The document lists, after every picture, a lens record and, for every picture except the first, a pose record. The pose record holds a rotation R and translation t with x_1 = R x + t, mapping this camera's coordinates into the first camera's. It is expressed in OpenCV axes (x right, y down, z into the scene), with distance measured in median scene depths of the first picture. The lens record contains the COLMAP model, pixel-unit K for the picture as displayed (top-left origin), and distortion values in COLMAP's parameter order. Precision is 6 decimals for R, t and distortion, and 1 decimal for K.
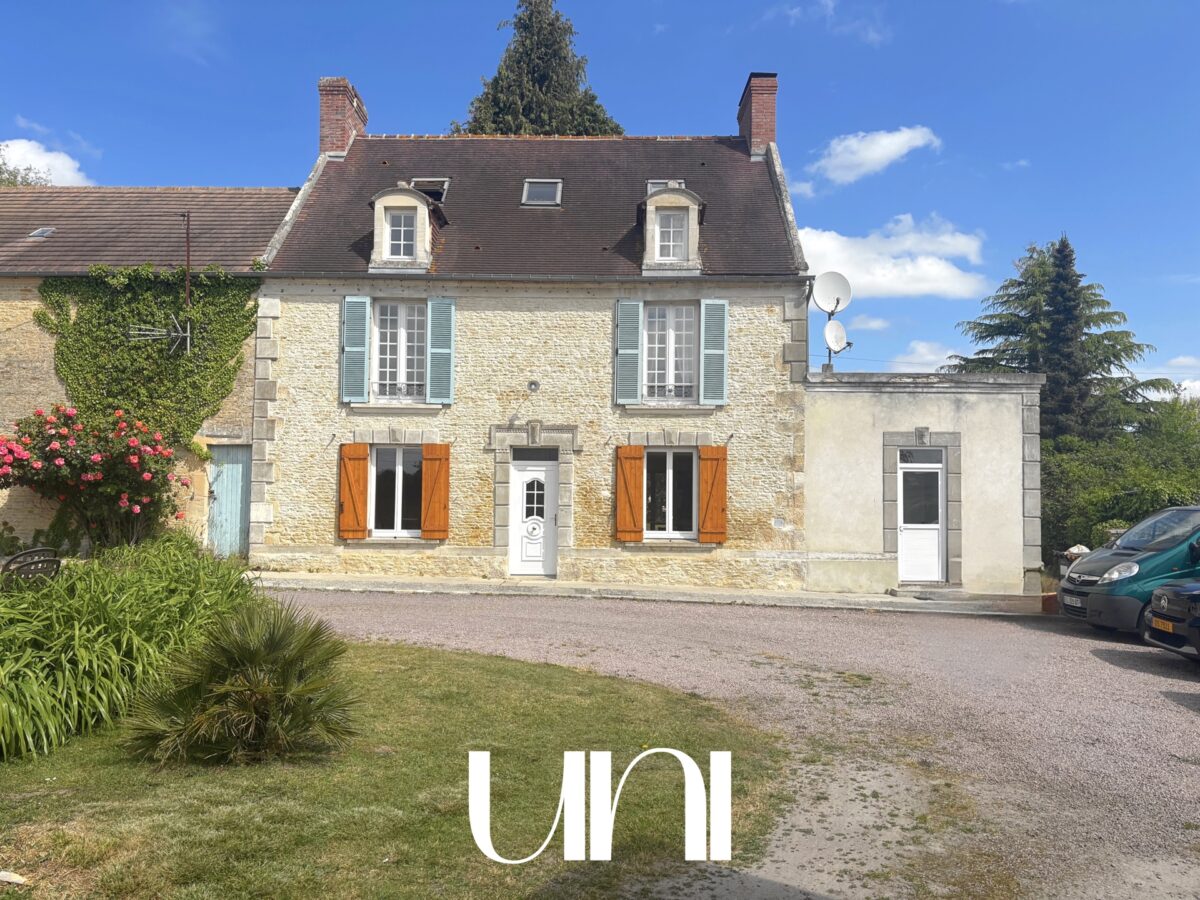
lens RADIAL K [[905.6, 0, 606.3], [0, 905.6, 458.4], [0, 0, 1]] dist [0.070703, -0.082026]
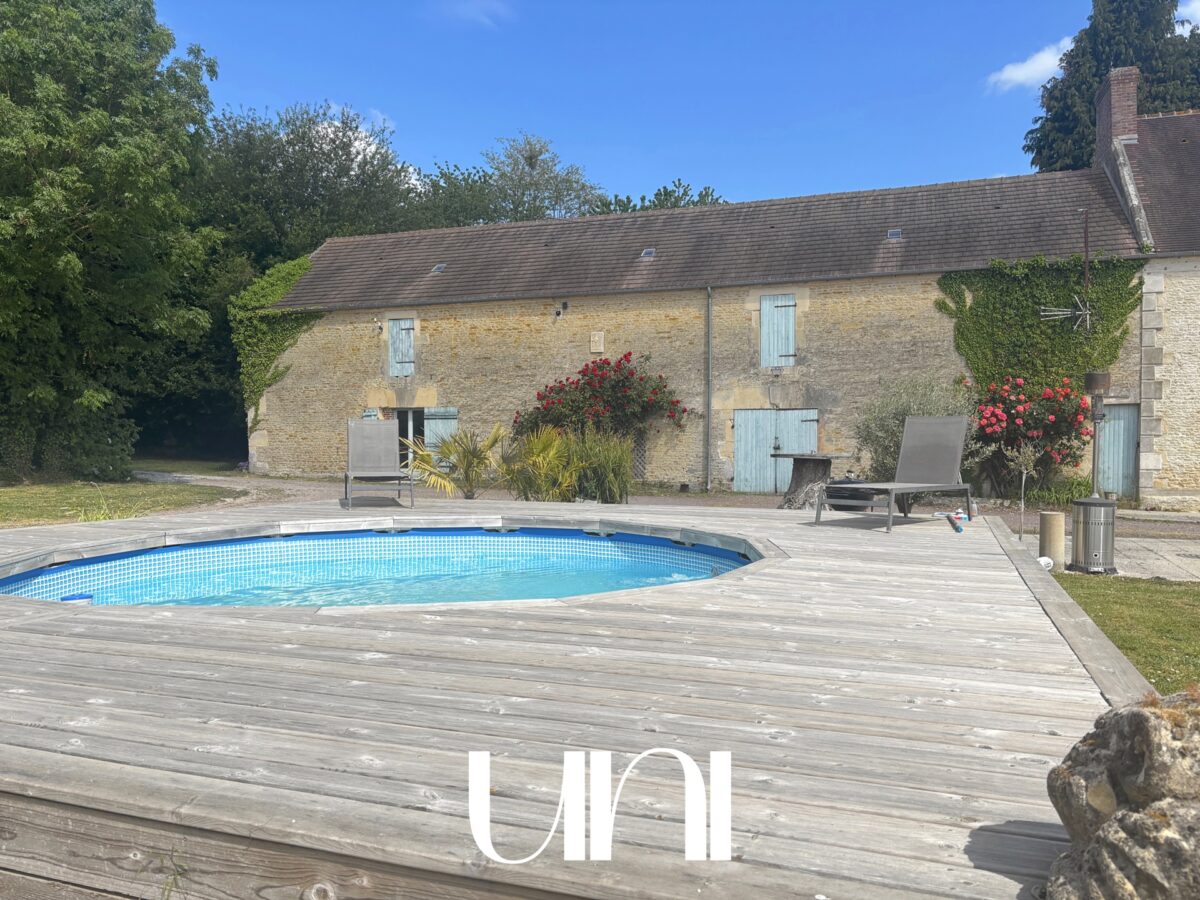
lens RADIAL K [[905.6, 0, 607.3], [0, 905.6, 459.2], [0, 0, 1]] dist [0.070703, -0.082026]
pose [[0.953217, -0.006786, -0.302210, -0.681399], [0.024829, 0.998128, 0.055900, -0.026403], [0.301265, -0.060788, 0.951601, -0.326690]]
